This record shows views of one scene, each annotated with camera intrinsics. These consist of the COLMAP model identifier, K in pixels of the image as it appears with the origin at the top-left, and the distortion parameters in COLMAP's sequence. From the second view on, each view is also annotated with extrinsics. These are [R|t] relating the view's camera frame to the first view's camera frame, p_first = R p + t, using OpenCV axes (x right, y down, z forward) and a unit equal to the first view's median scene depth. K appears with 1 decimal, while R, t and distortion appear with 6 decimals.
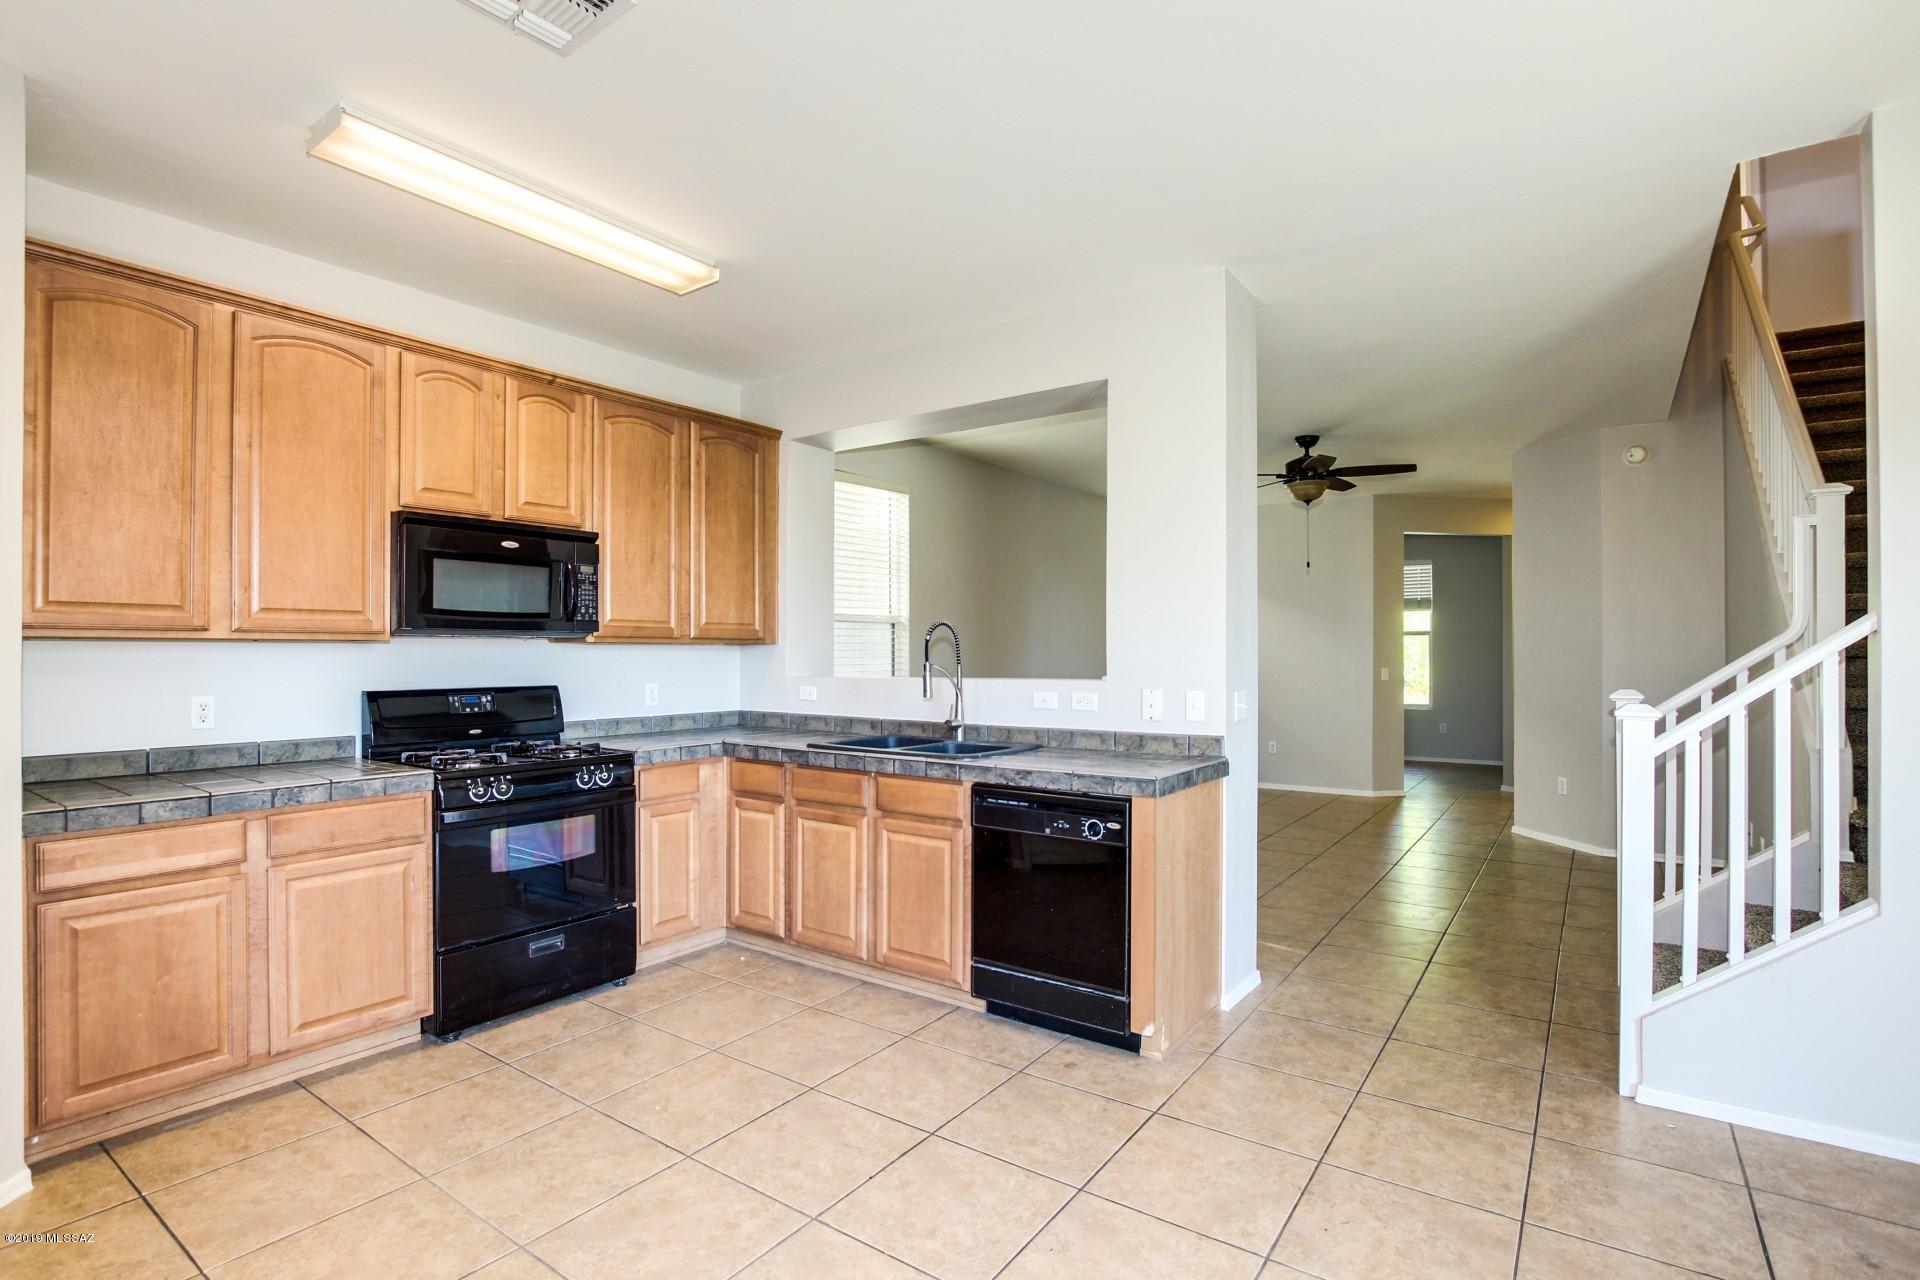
lens RADIAL K [[909.4, 0, 951.6], [0, 909.4, 637.1], [0, 0, 1]] dist [-0.000485, -0.000022]
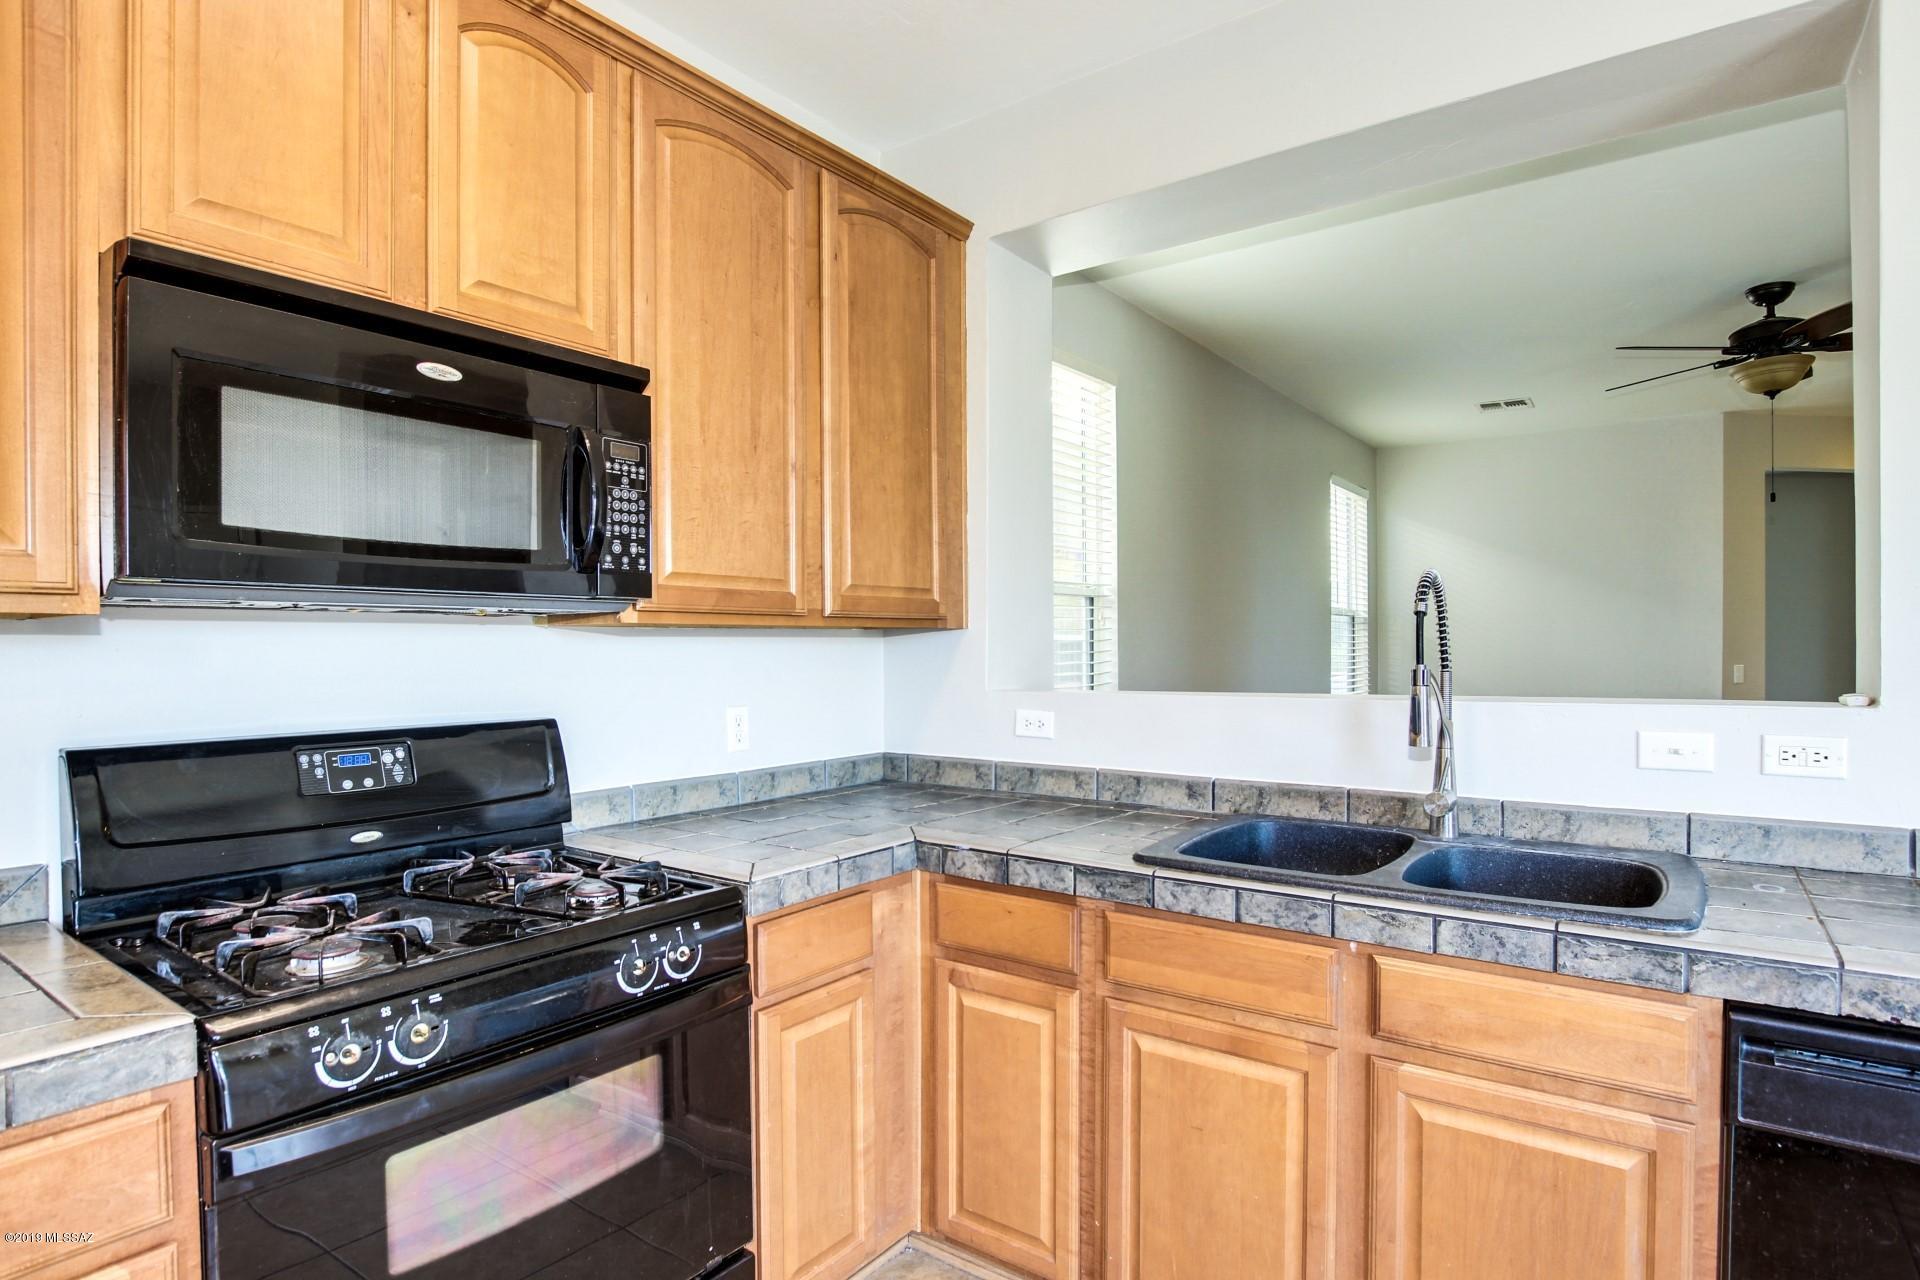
lens RADIAL K [[993.0, 0, 960.0], [0, 993.0, 640.0], [0, 0, 1]] dist [-0.009066, -0.000687]
pose [[0.999979, -0.006341, -0.001313, -0.237333], [0.006354, 0.999929, 0.010036, 0.010047], [0.001249, -0.010044, 0.999949, 0.519866]]
